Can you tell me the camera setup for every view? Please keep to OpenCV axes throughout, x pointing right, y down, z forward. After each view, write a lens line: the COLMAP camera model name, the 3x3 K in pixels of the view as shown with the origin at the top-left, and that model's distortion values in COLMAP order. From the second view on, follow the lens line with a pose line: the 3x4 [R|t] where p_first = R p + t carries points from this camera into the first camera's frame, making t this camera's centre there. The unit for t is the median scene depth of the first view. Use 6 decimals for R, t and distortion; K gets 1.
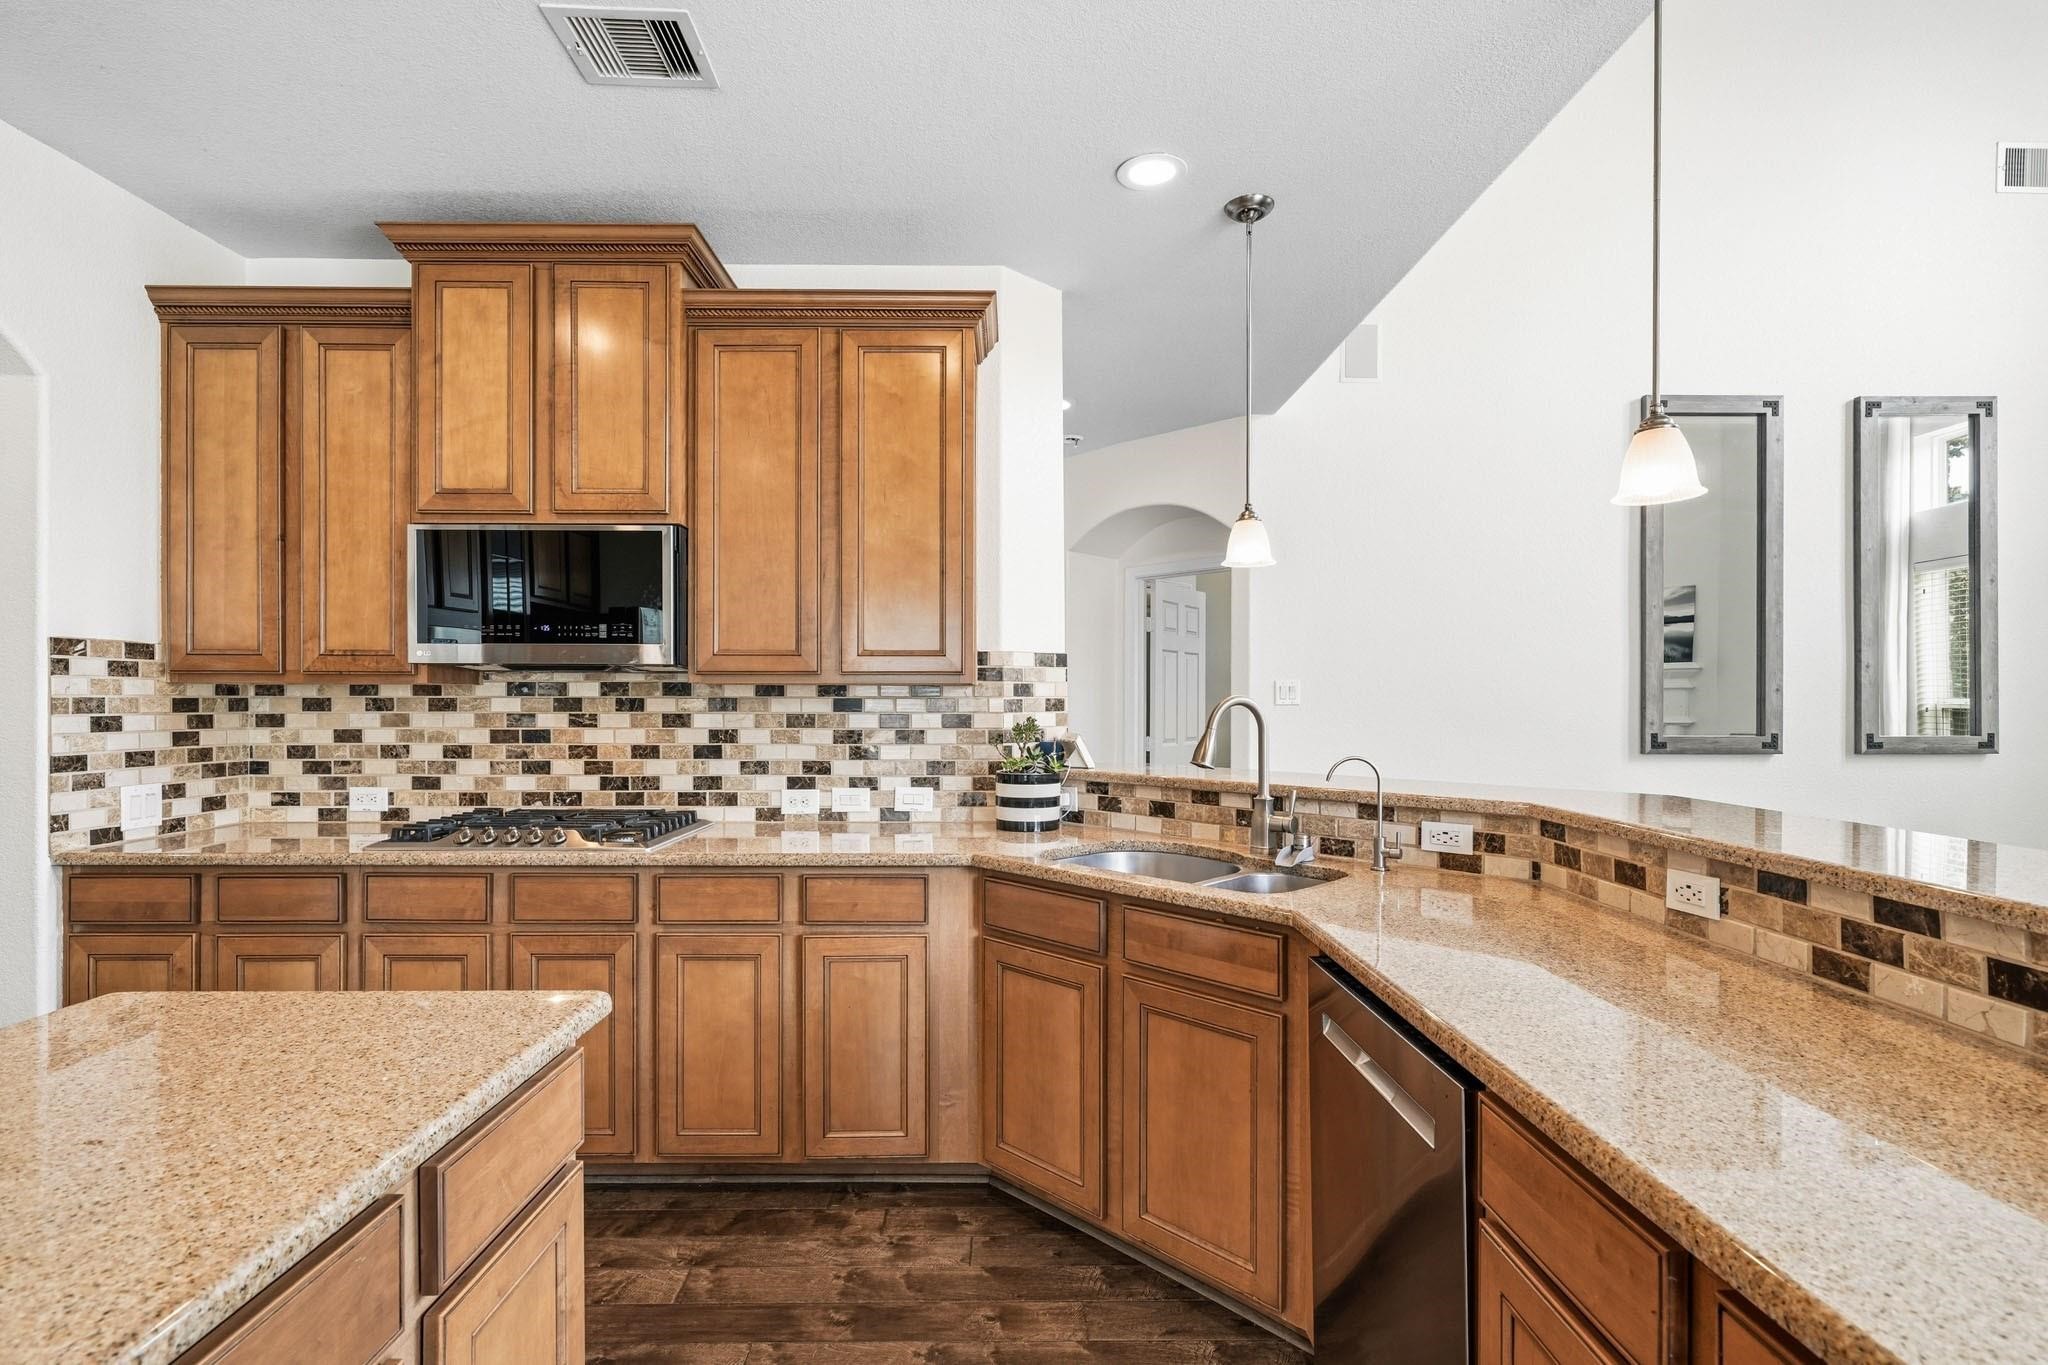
lens RADIAL K [[942.3, 0, 1021.2], [0, 942.3, 703.4], [0, 0, 1]] dist [0.000116, 0.000106]
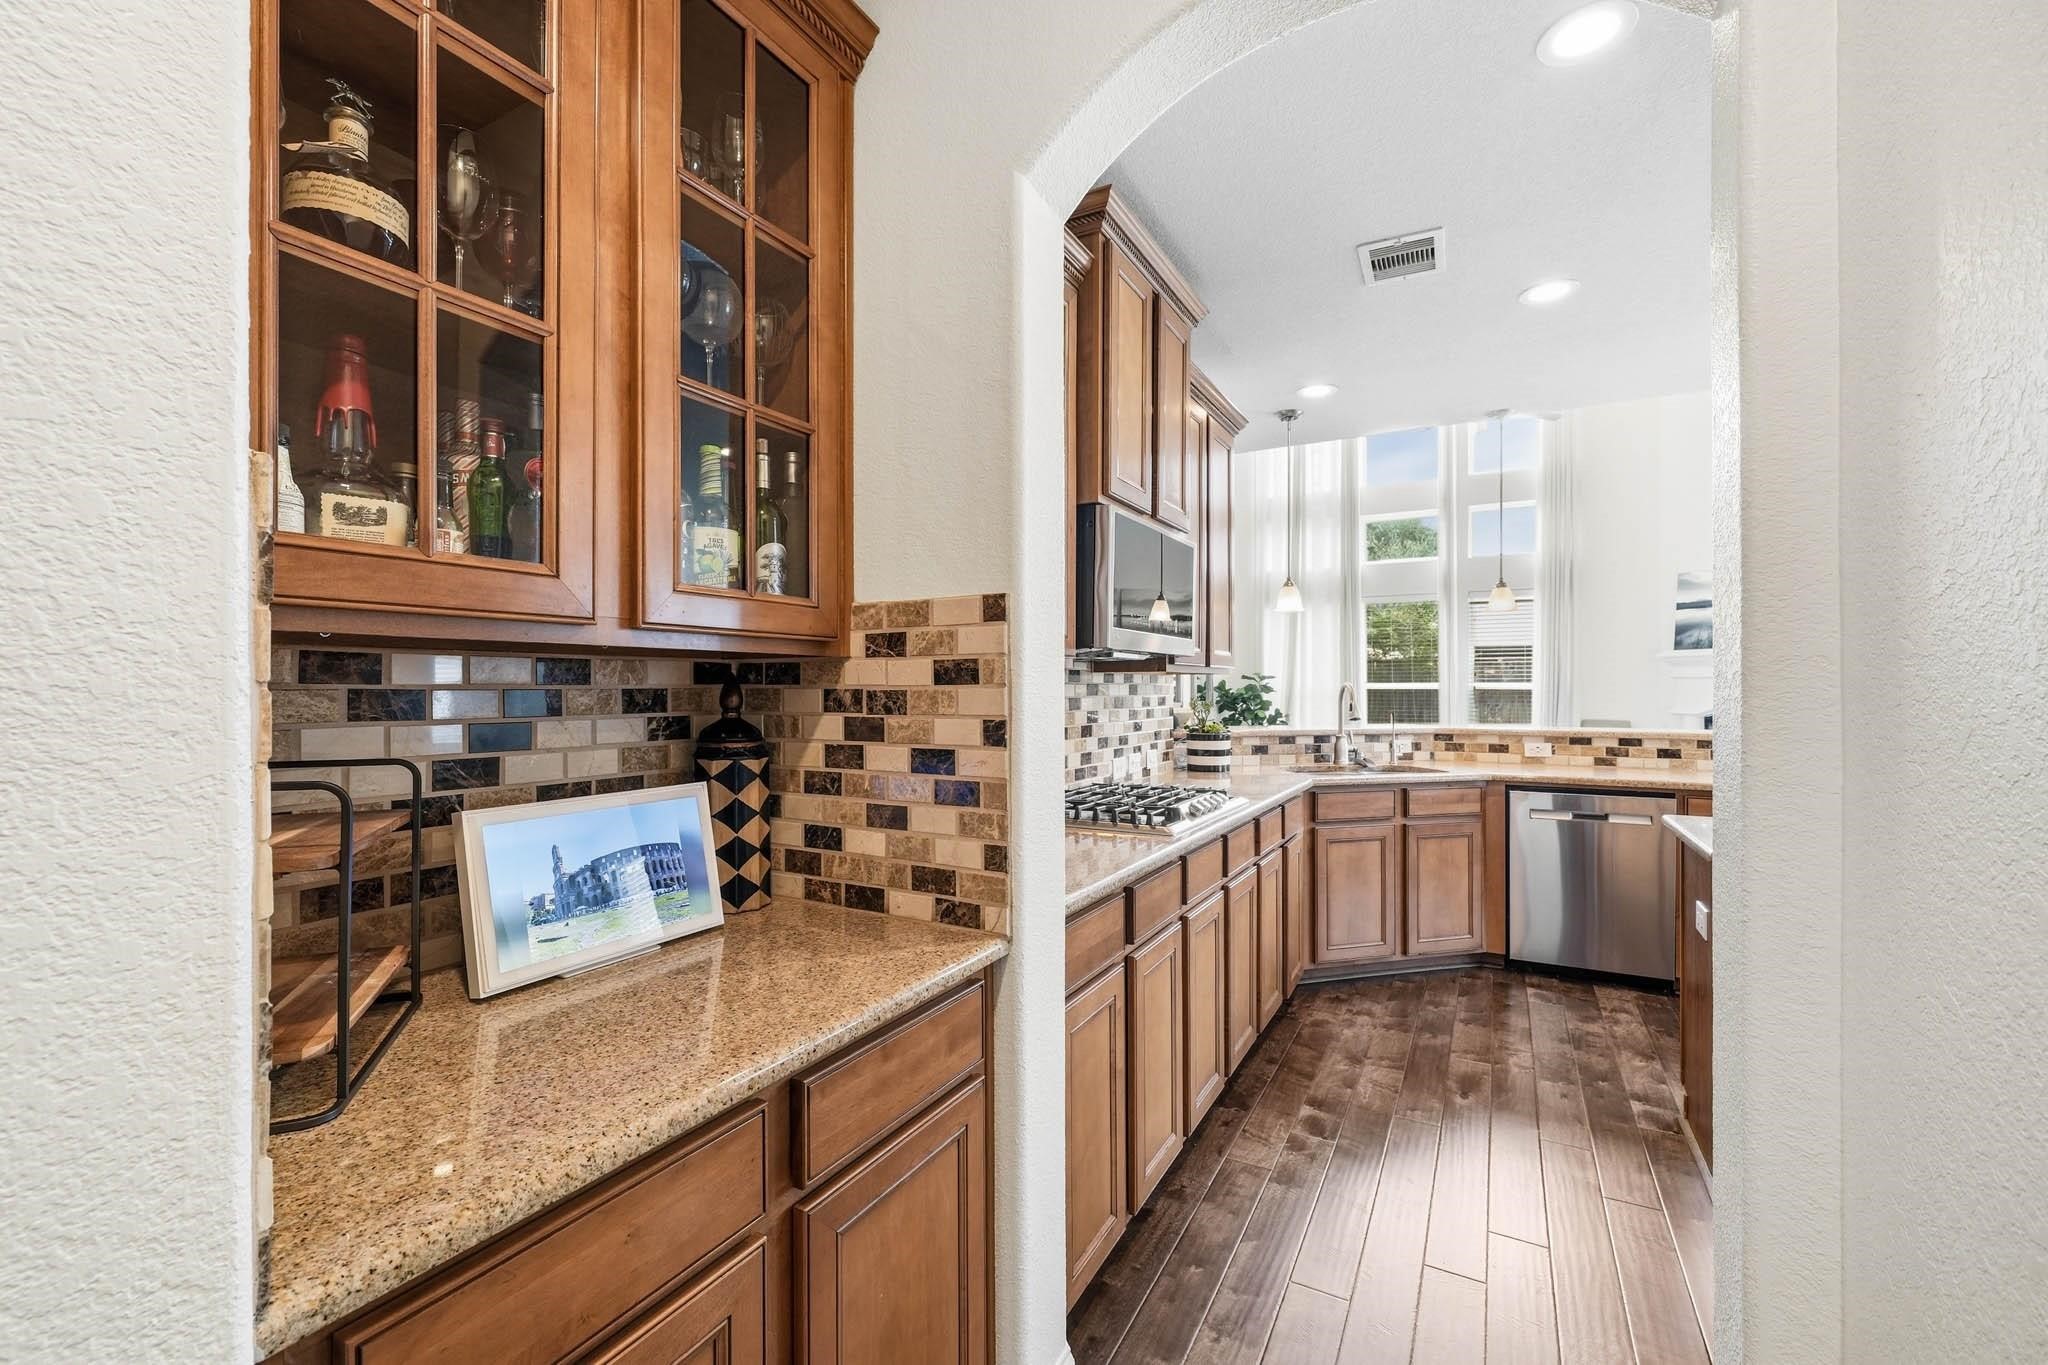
lens RADIAL K [[830.0, 0, 1028.9], [0, 830.0, 686.5], [0, 0, 1]] dist [-0.003179, -0.000226]
pose [[0.508280, -0.003141, 0.861186, -1.751869], [0.005547, 0.999985, 0.000373, -0.005578], [-0.861174, 0.004587, 0.508290, 0.783339]]
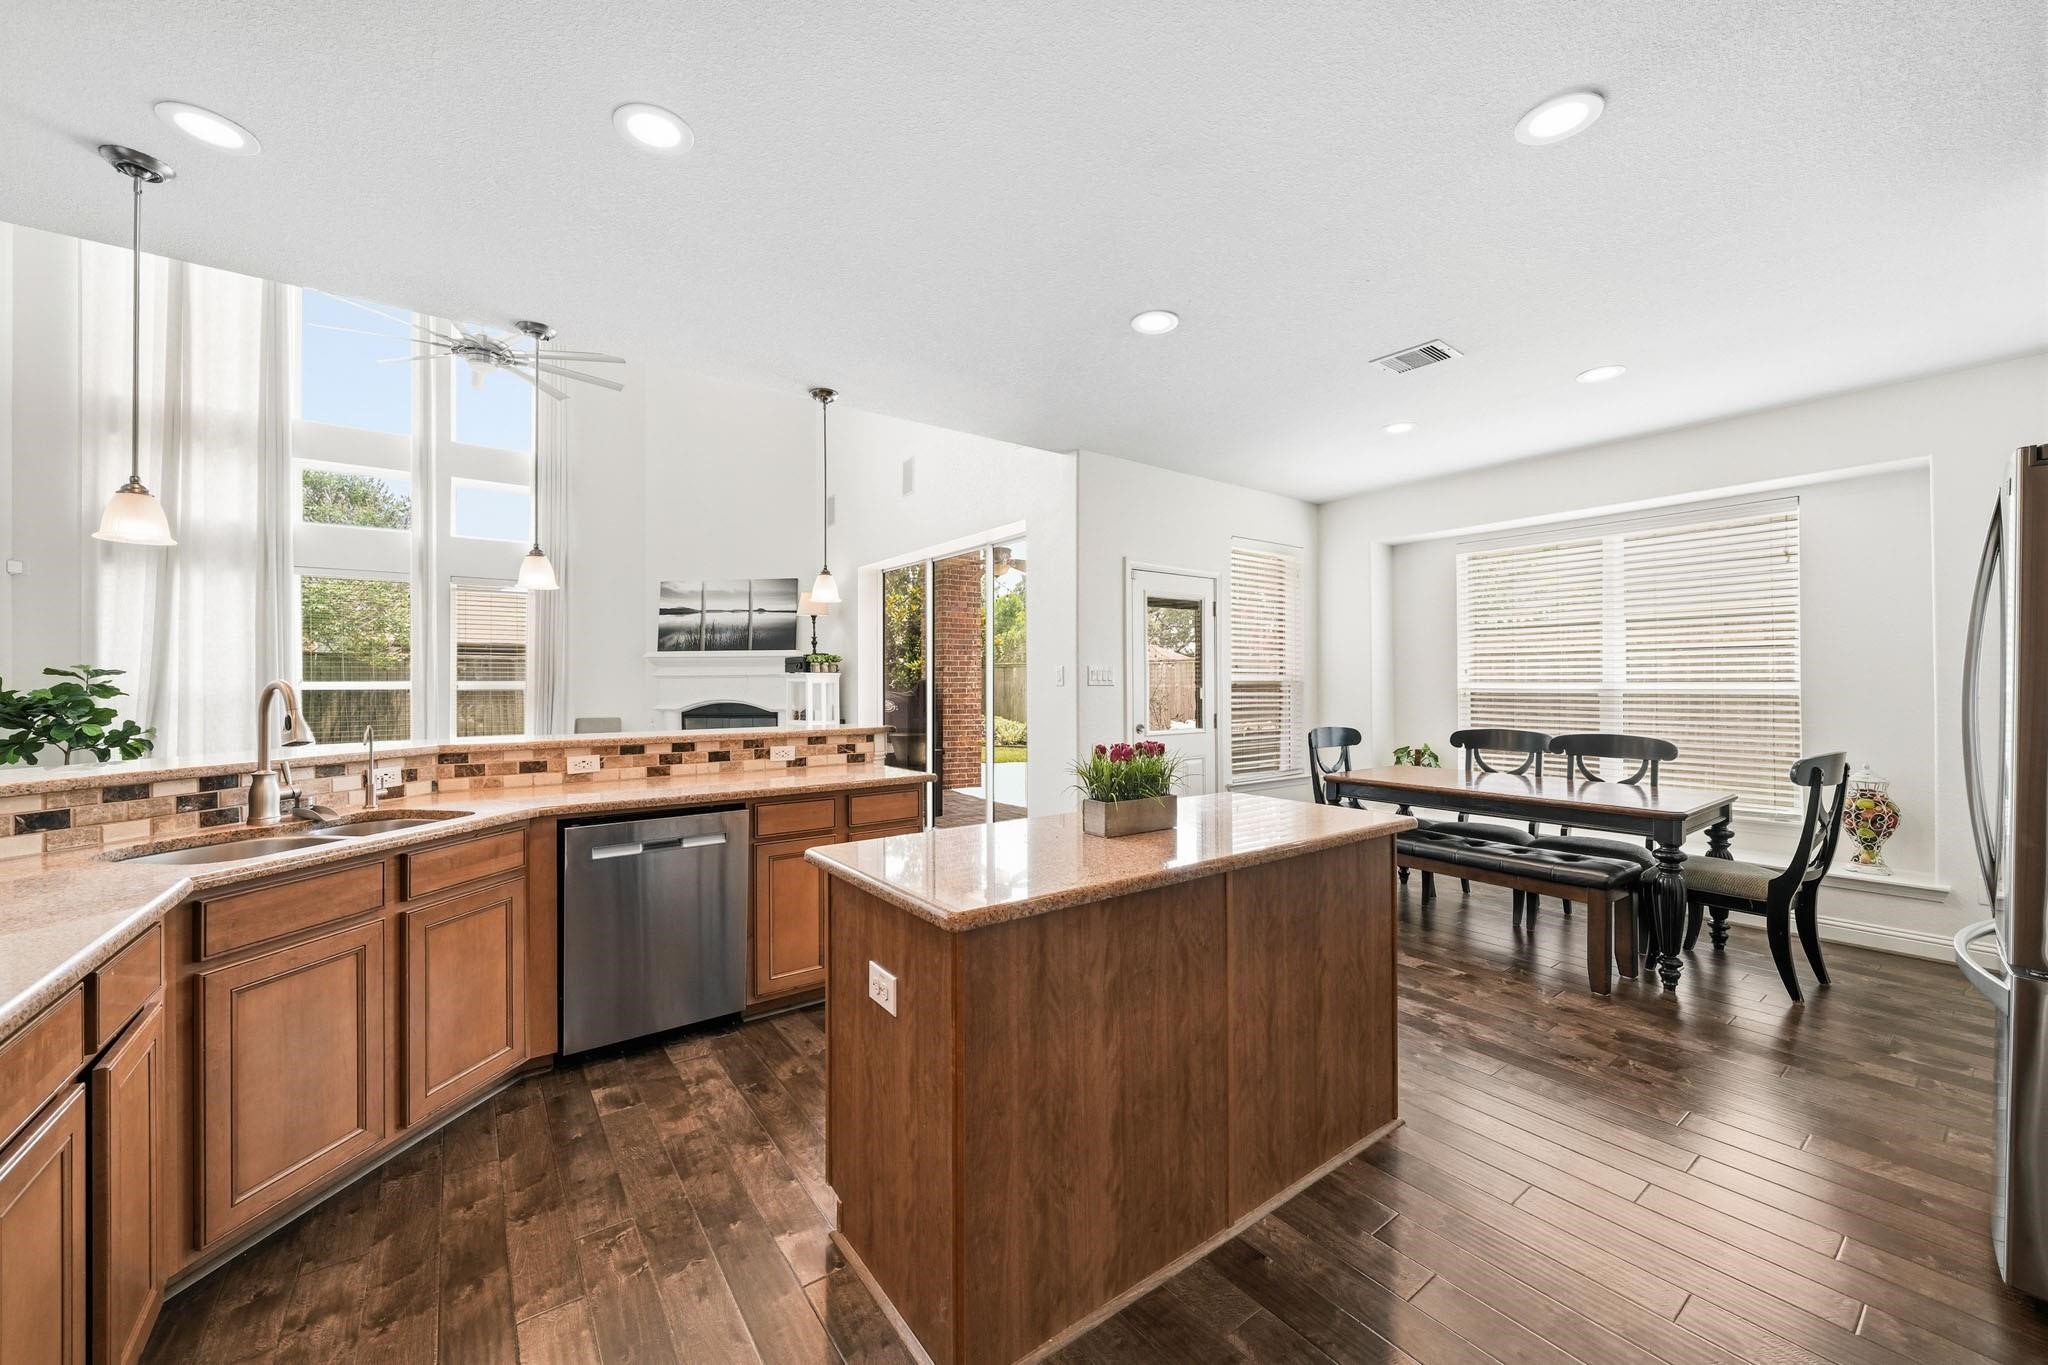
lens RADIAL K [[768.6, 0, 1009.7], [0, 768.6, 677.5], [0, 0, 1]] dist [-0.002307, -0.000235]
pose [[-0.568693, 0.005420, 0.822532, -1.112222], [0.005778, 0.999980, -0.002595, -0.004549], [-0.822529, 0.003277, -0.568713, 0.905908]]
